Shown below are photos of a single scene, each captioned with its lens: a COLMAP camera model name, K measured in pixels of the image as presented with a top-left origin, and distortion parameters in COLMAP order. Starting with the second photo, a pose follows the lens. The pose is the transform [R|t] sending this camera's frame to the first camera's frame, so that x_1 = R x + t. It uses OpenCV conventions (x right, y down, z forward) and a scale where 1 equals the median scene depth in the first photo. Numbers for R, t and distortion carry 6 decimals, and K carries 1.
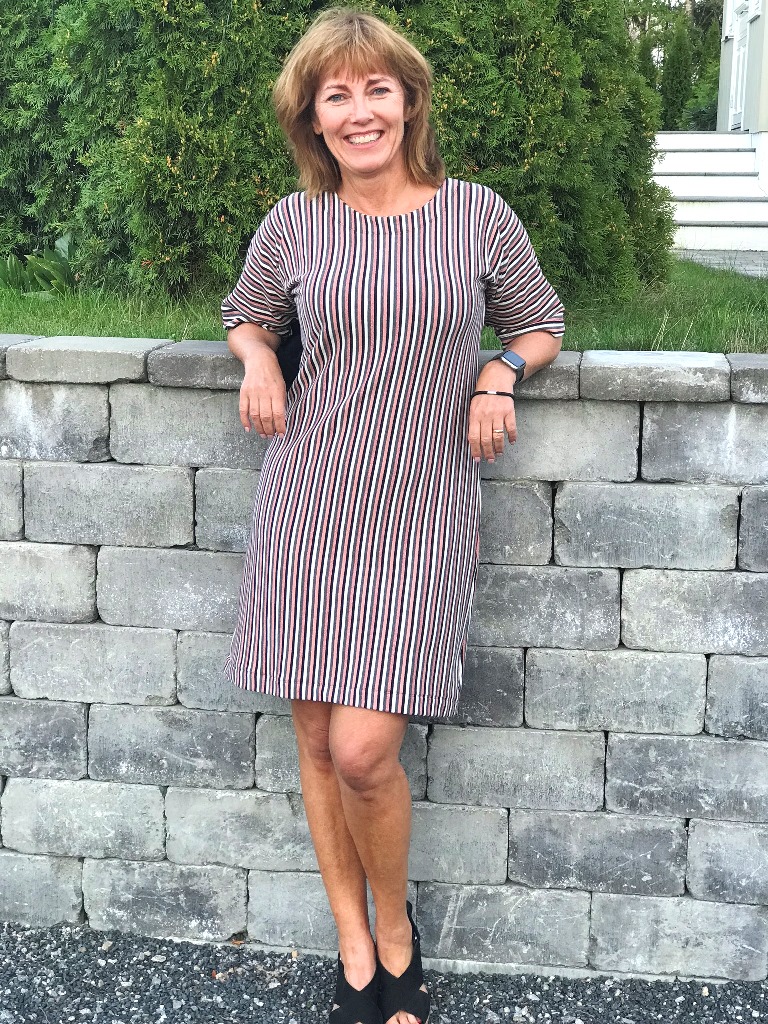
lens RADIAL K [[1688.6, 0, 384.0], [0, 1688.6, 512.0], [0, 0, 1]] dist [0.036150, 0.166916]
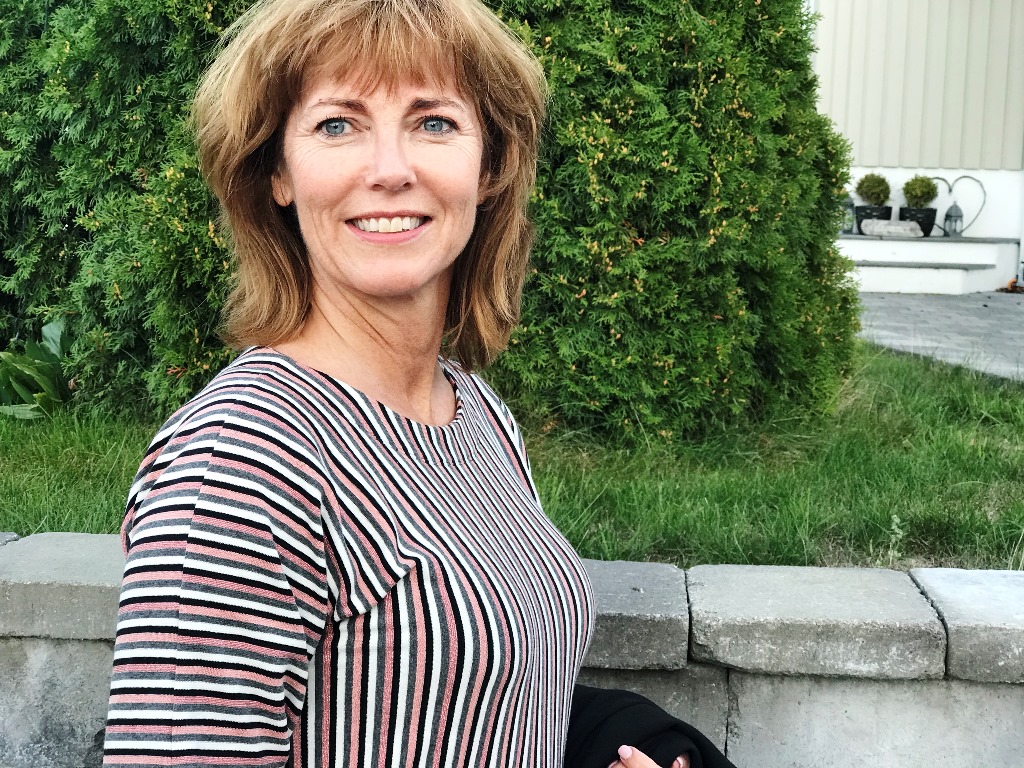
lens RADIAL K [[1688.6, 0, 512.0], [0, 1688.6, 384.0], [0, 0, 1]] dist [0.036150, 0.166916]
pose [[0.997018, 0.005684, 0.076955, -0.055099], [0.000598, 0.996684, -0.081365, -0.084324], [-0.077162, 0.081168, 0.993709, 0.295438]]
